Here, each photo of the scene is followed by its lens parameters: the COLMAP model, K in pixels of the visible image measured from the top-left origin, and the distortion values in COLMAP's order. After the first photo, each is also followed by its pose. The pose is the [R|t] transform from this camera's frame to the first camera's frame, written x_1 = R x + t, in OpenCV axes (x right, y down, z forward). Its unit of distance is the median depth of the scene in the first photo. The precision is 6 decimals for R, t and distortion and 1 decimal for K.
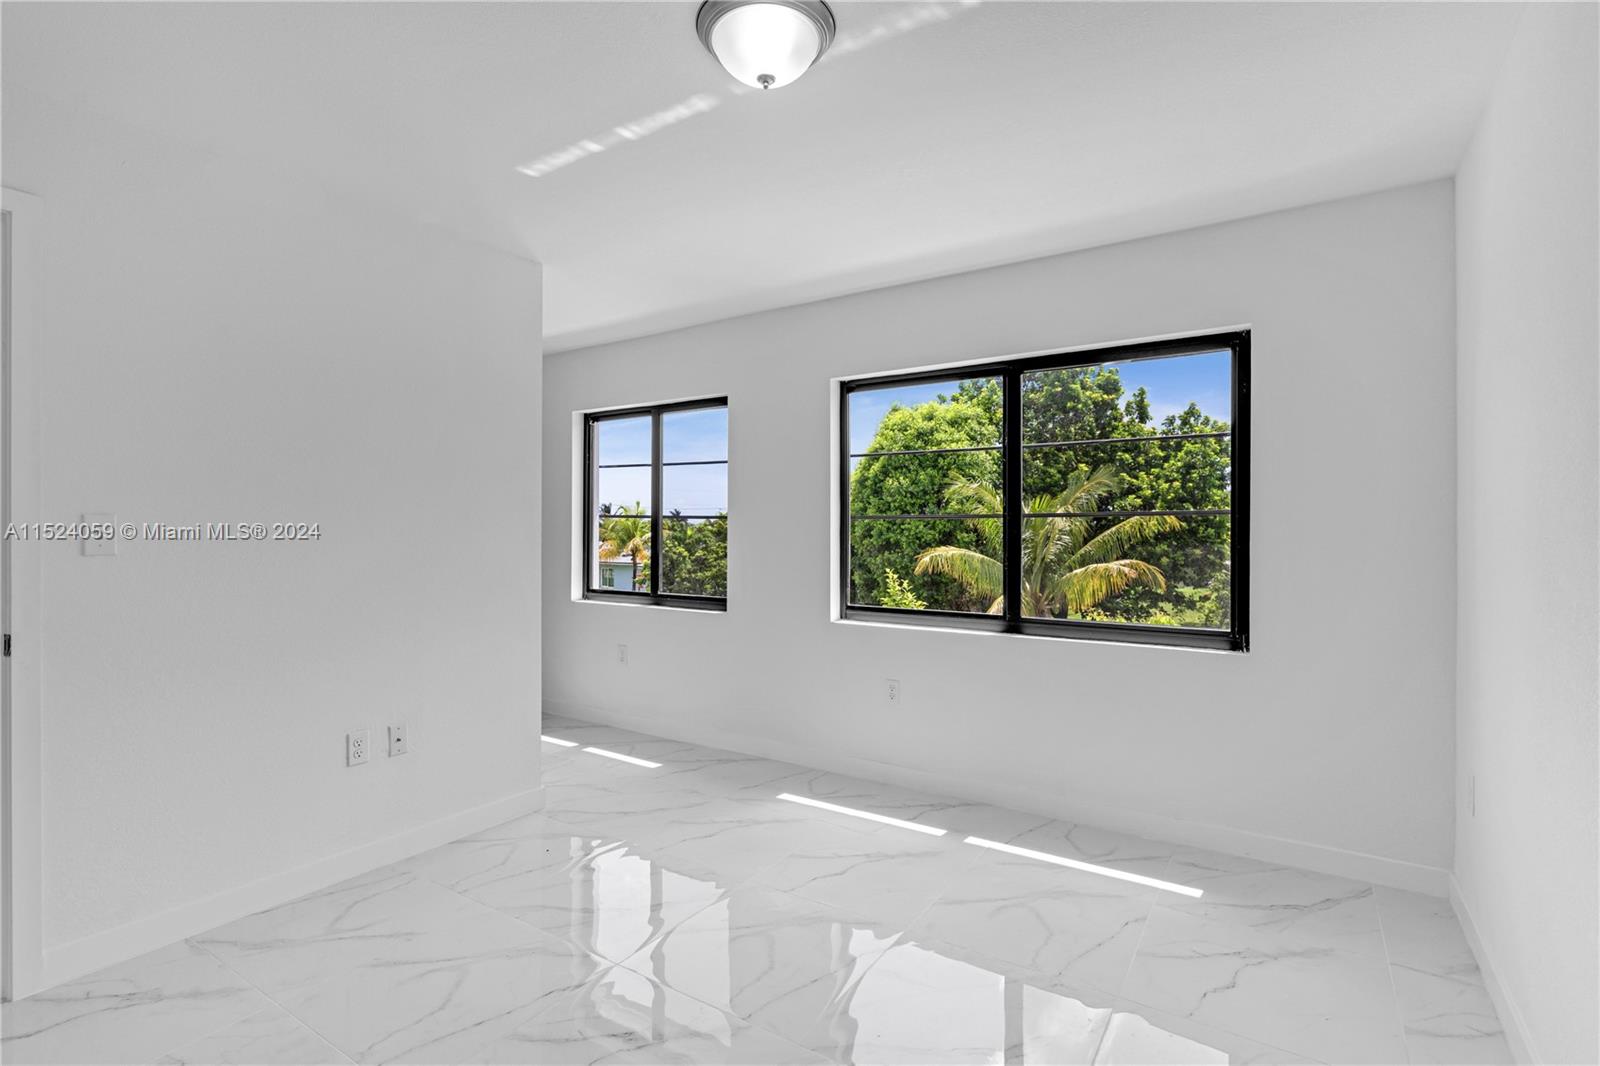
lens RADIAL K [[764.8, 0, 806.0], [0, 764.8, 532.9], [0, 0, 1]] dist [-0.004950, -0.000904]
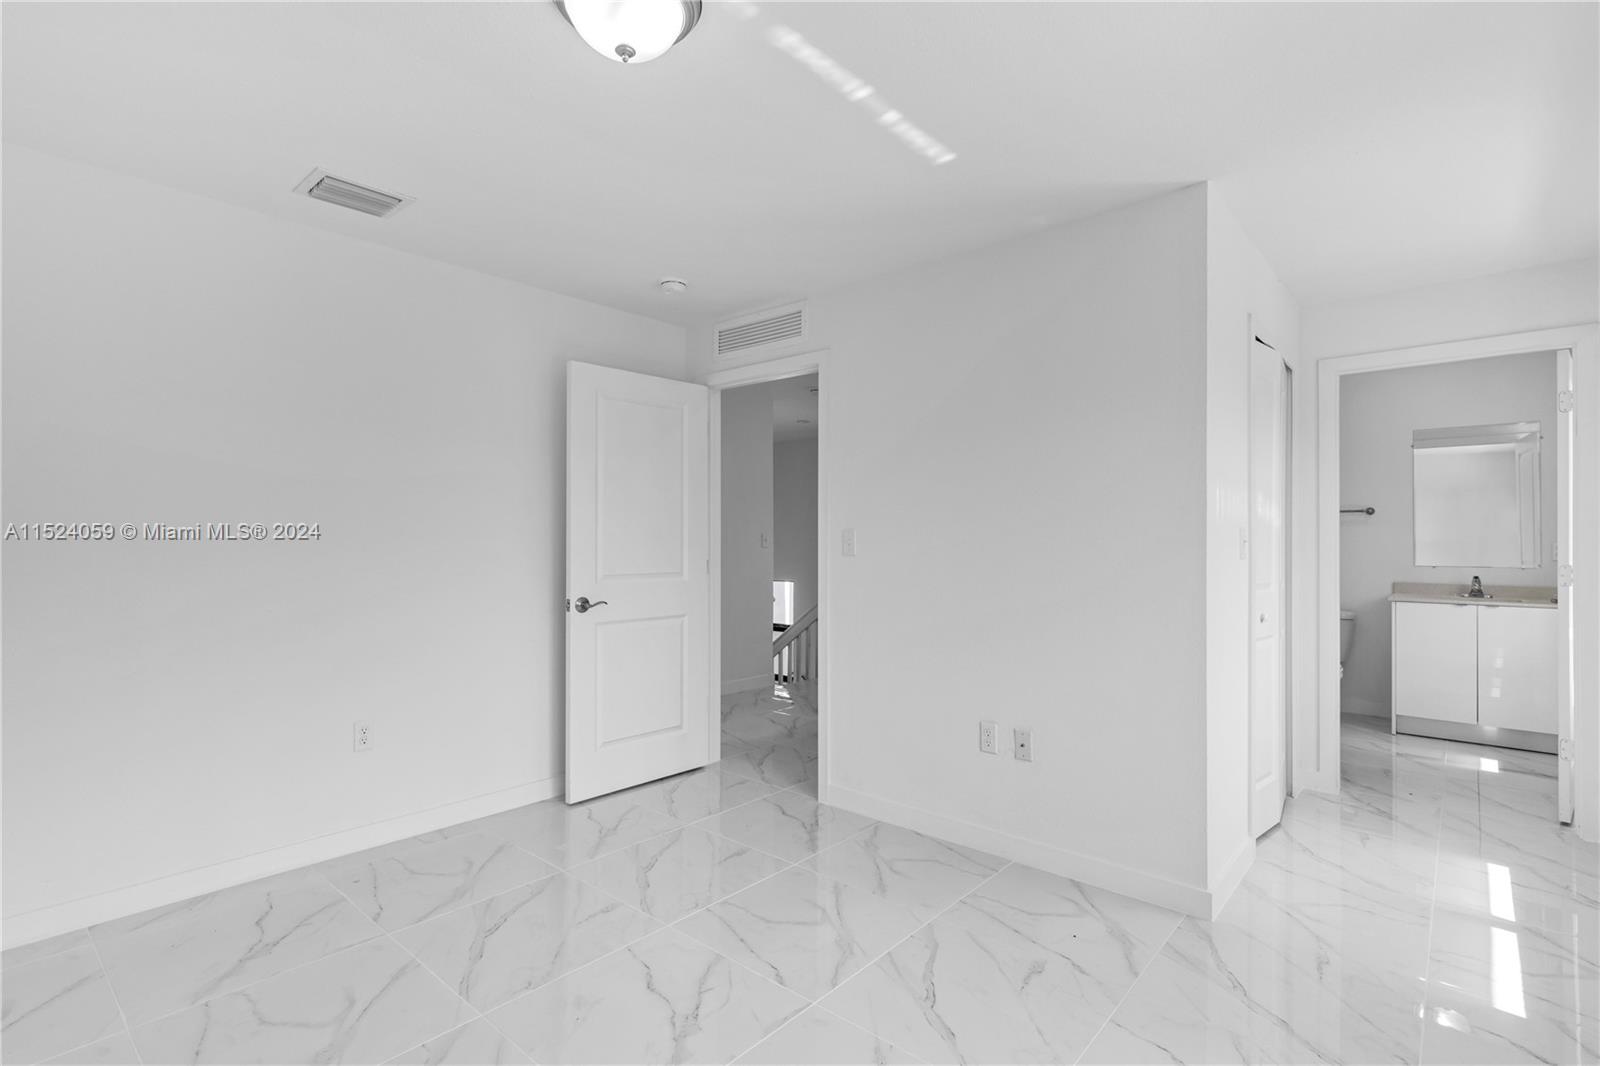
lens RADIAL K [[764.8, 0, 793.1], [0, 764.8, 542.7], [0, 0, 1]] dist [-0.004950, -0.000904]
pose [[-0.147063, 0.001094, -0.989126, 0.521651], [-0.016376, 0.999860, 0.003541, 0.000664], [0.988992, 0.016718, -0.147025, 0.837586]]
